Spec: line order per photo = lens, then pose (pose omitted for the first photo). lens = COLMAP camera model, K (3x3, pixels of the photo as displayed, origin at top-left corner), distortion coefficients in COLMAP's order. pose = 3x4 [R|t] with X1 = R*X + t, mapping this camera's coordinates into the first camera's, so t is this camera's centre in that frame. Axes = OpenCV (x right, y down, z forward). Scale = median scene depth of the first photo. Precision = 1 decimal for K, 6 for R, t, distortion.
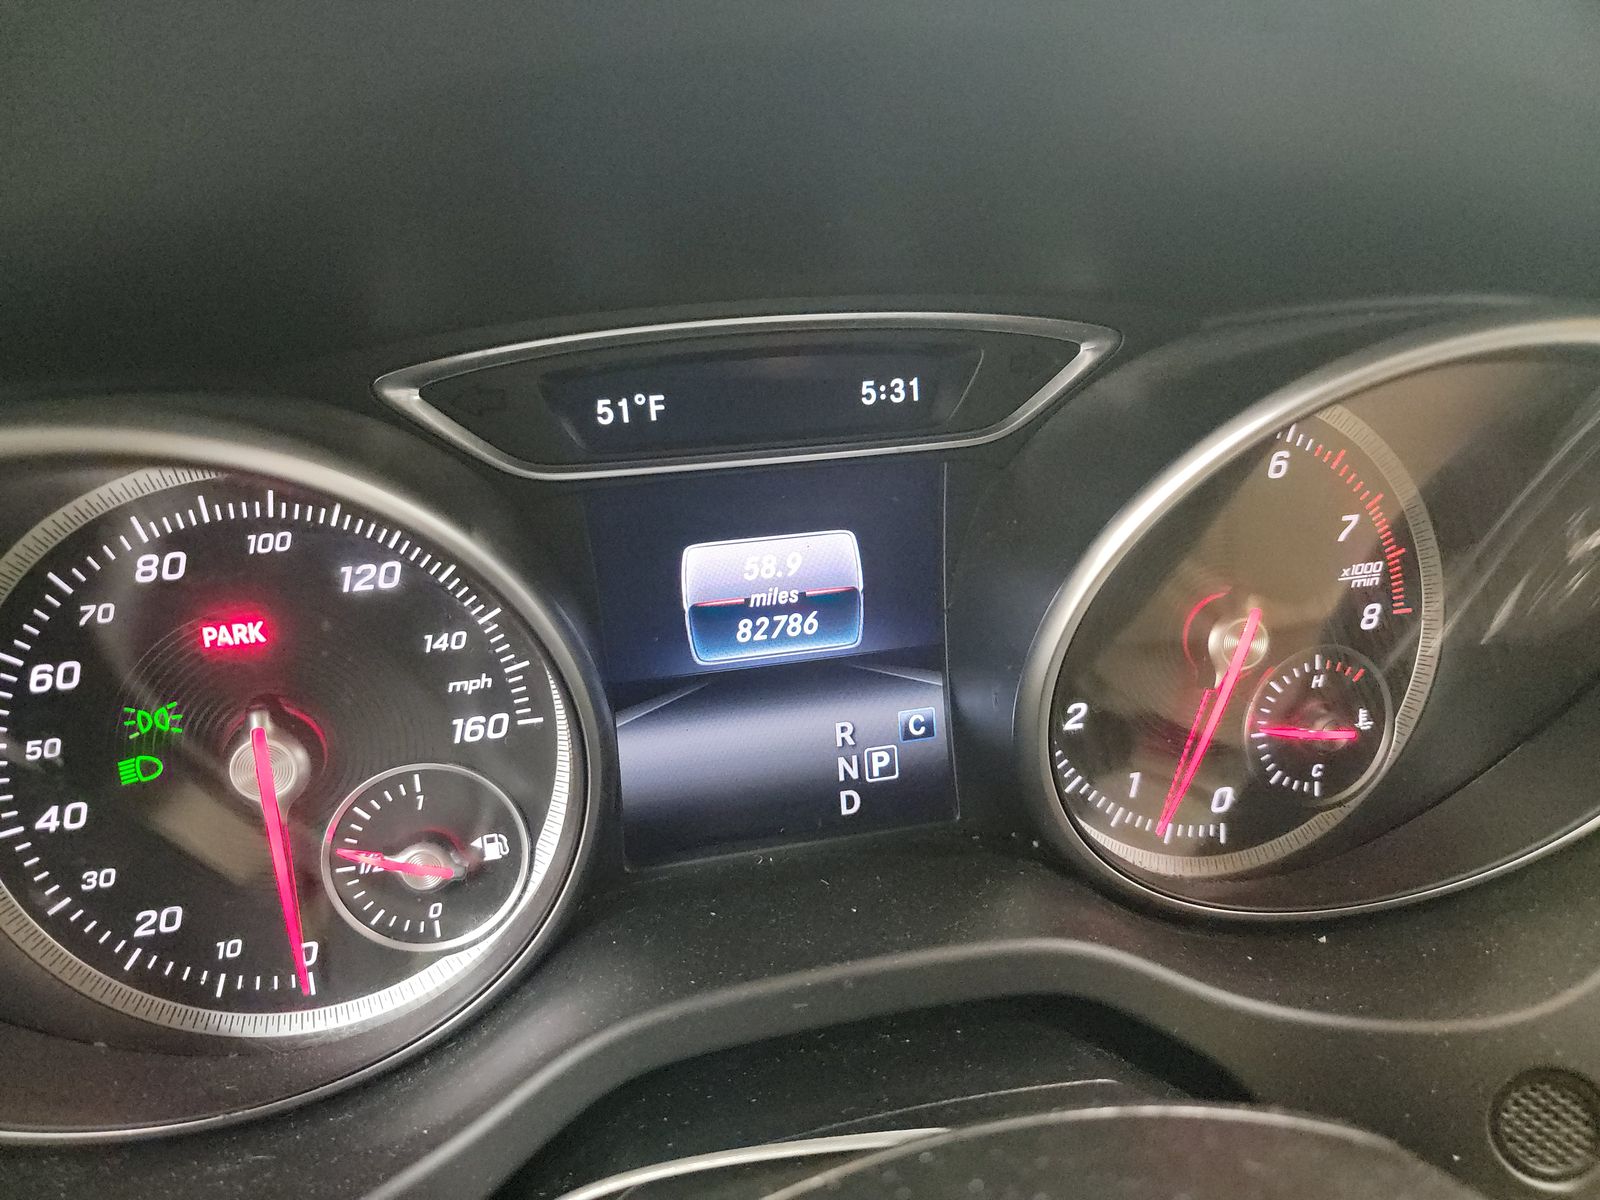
lens RADIAL K [[1118.0, 0, 800.0], [0, 1118.0, 600.0], [0, 0, 1]] dist [0.004544, 0.003386]
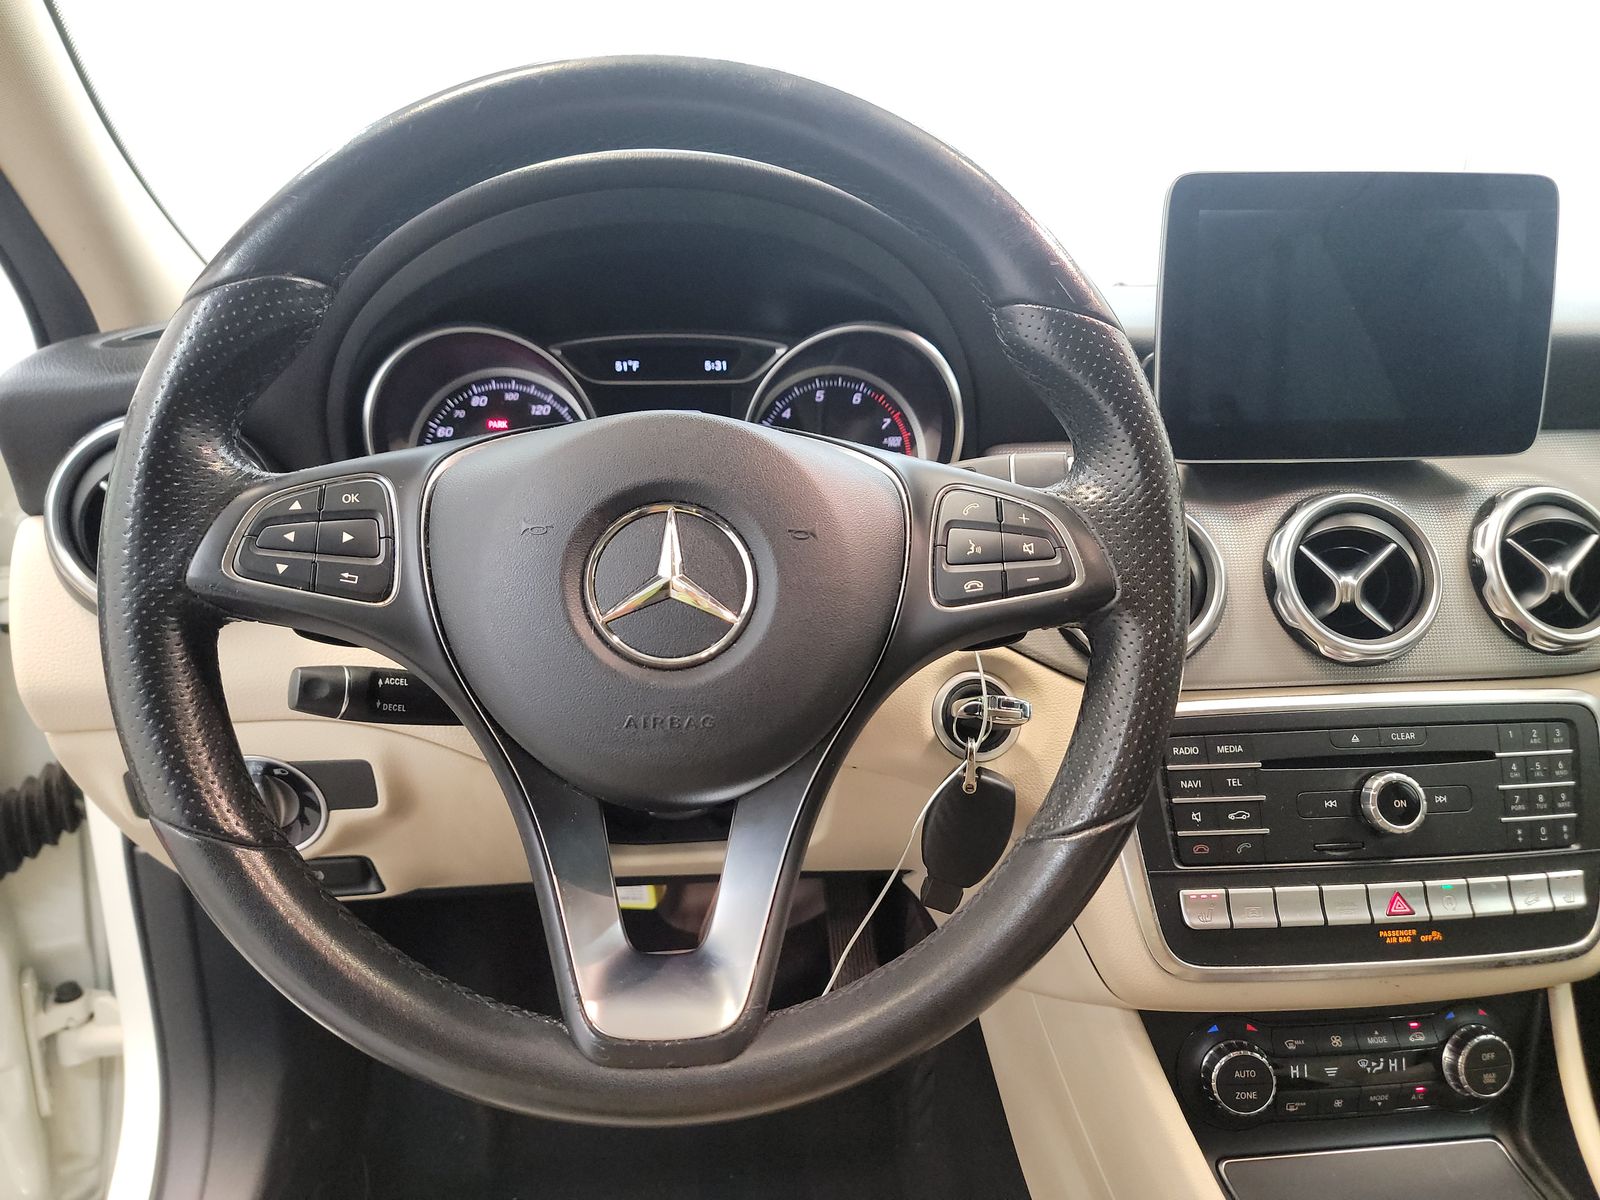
lens RADIAL K [[1137.3, 0, 806.3], [0, 1137.3, 591.6], [0, 0, 1]] dist [0.071966, -0.060458]
pose [[0.994016, 0.041869, -0.100894, 0.676506], [-0.058040, 0.984902, -0.163096, 0.918506], [0.092542, 0.167975, 0.981438, -1.919817]]
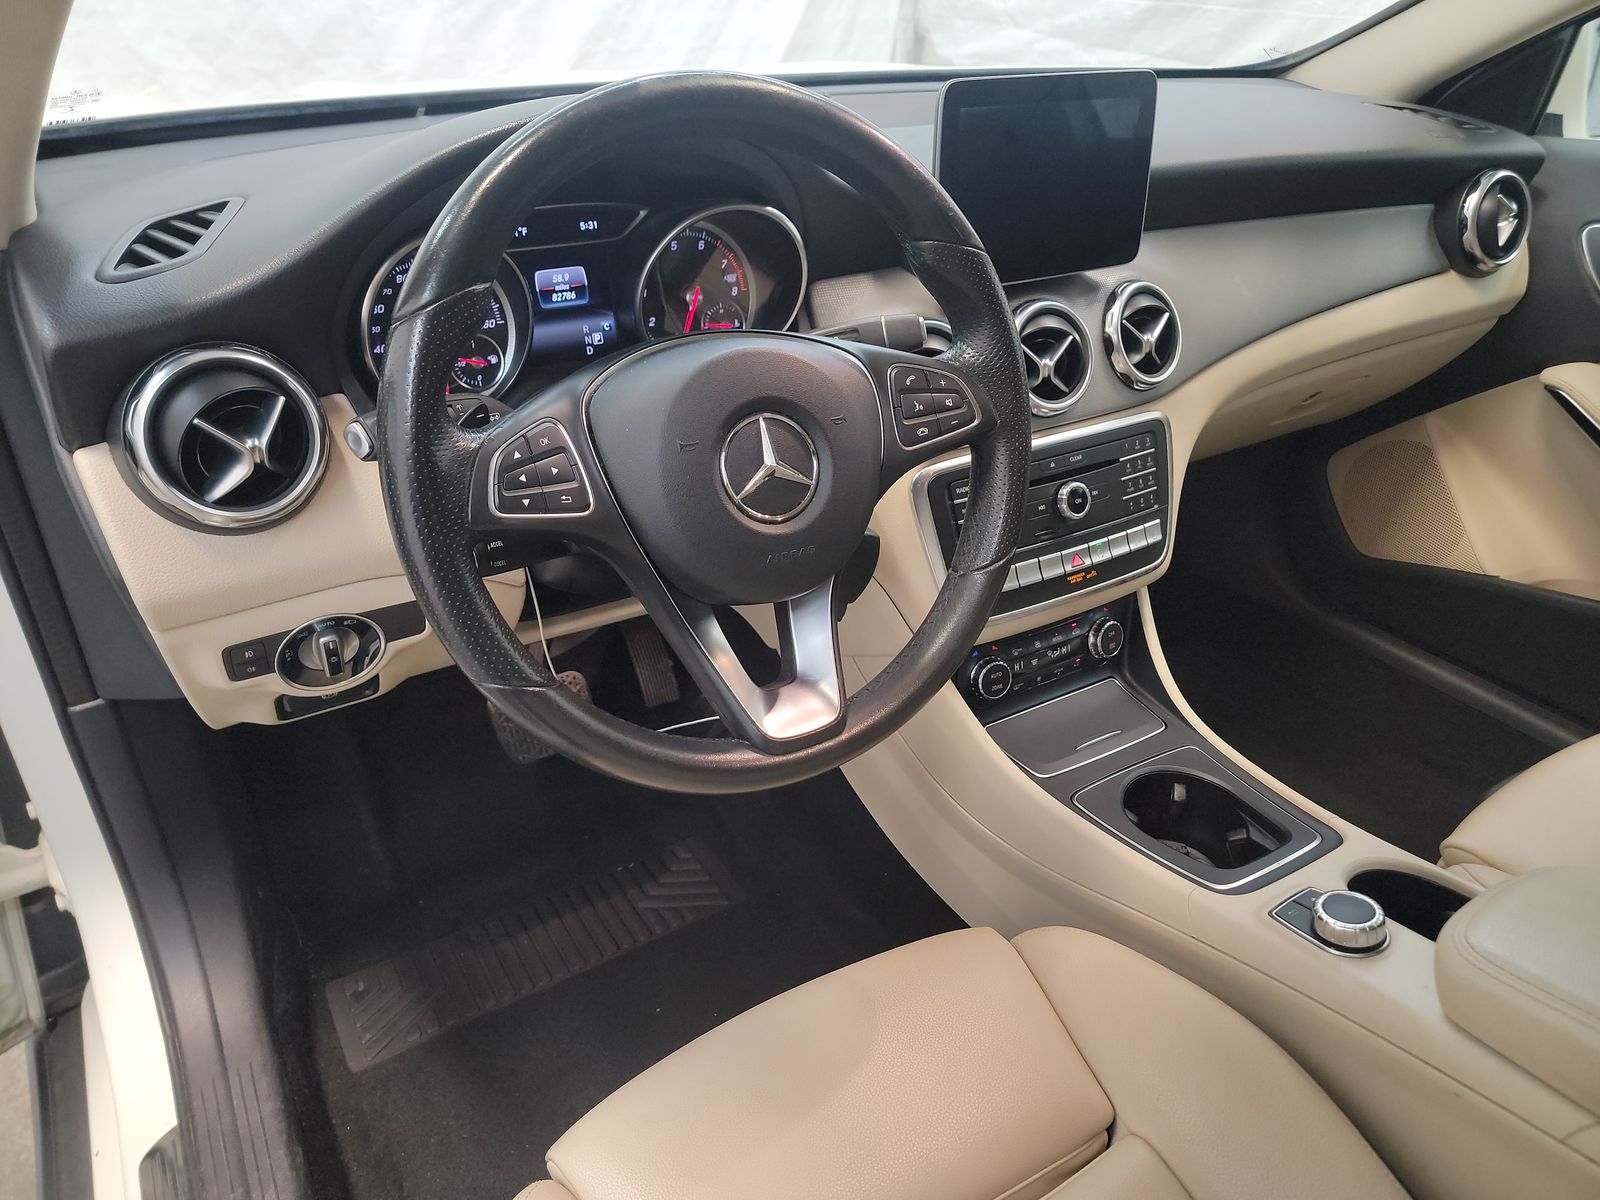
lens RADIAL K [[1137.3, 0, 806.3], [0, 1137.3, 591.6], [0, 0, 1]] dist [0.071966, -0.060458]
pose [[0.942059, -0.126890, 0.310523, -0.565741], [0.090395, 0.987480, 0.129278, 0.571409], [-0.323039, -0.093718, 0.941734, -2.853175]]
